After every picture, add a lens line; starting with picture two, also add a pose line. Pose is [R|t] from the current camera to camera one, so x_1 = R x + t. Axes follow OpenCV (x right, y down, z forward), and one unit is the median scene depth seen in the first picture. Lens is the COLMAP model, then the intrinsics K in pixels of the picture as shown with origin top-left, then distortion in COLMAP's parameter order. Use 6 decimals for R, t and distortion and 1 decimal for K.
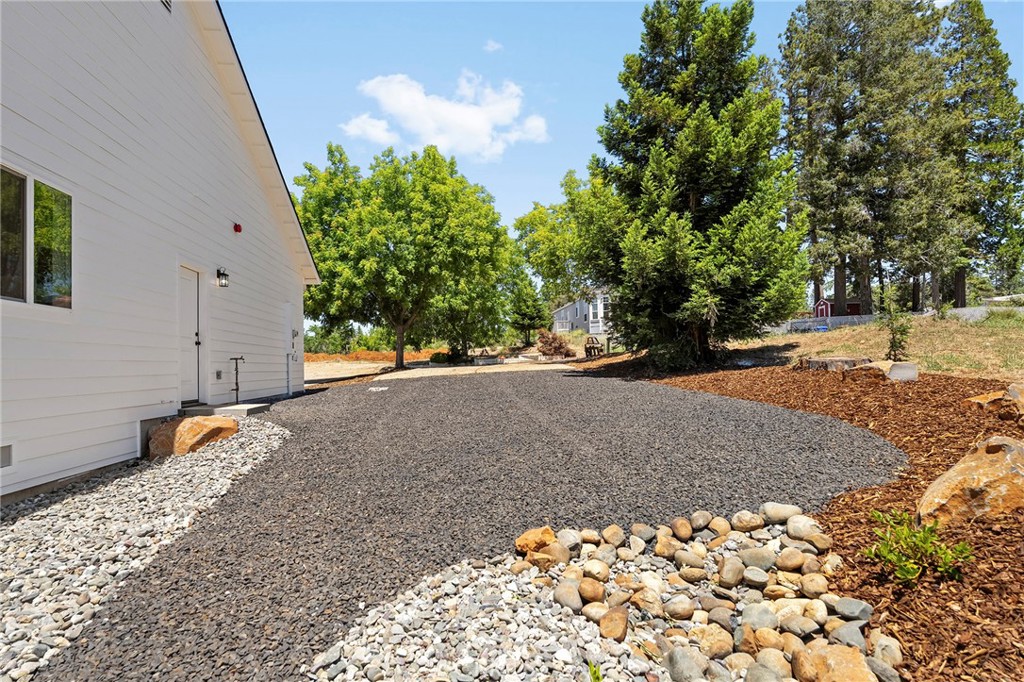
lens RADIAL K [[598.9, 0, 509.4], [0, 598.9, 347.2], [0, 0, 1]] dist [0.015114, -0.001586]
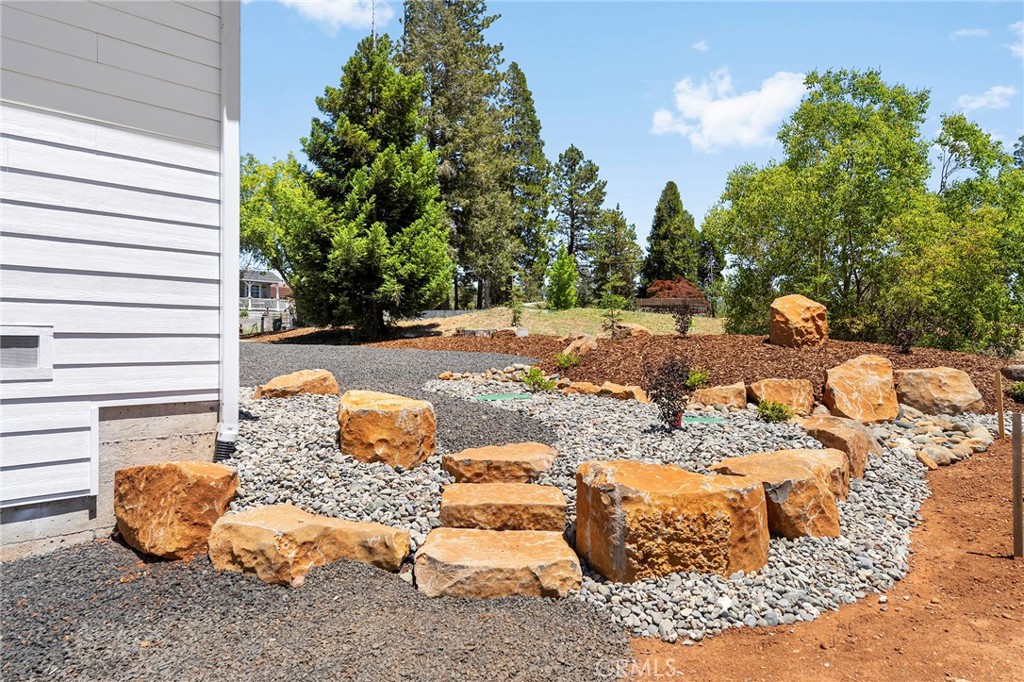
lens RADIAL K [[634.9, 0, 512.9], [0, 634.9, 337.5], [0, 0, 1]] dist [0.002520, 0.000193]
pose [[0.788753, 0.021058, 0.614350, -0.297290], [-0.018735, 0.999772, -0.010216, 0.040229], [-0.614425, -0.003452, 0.788968, -0.274121]]
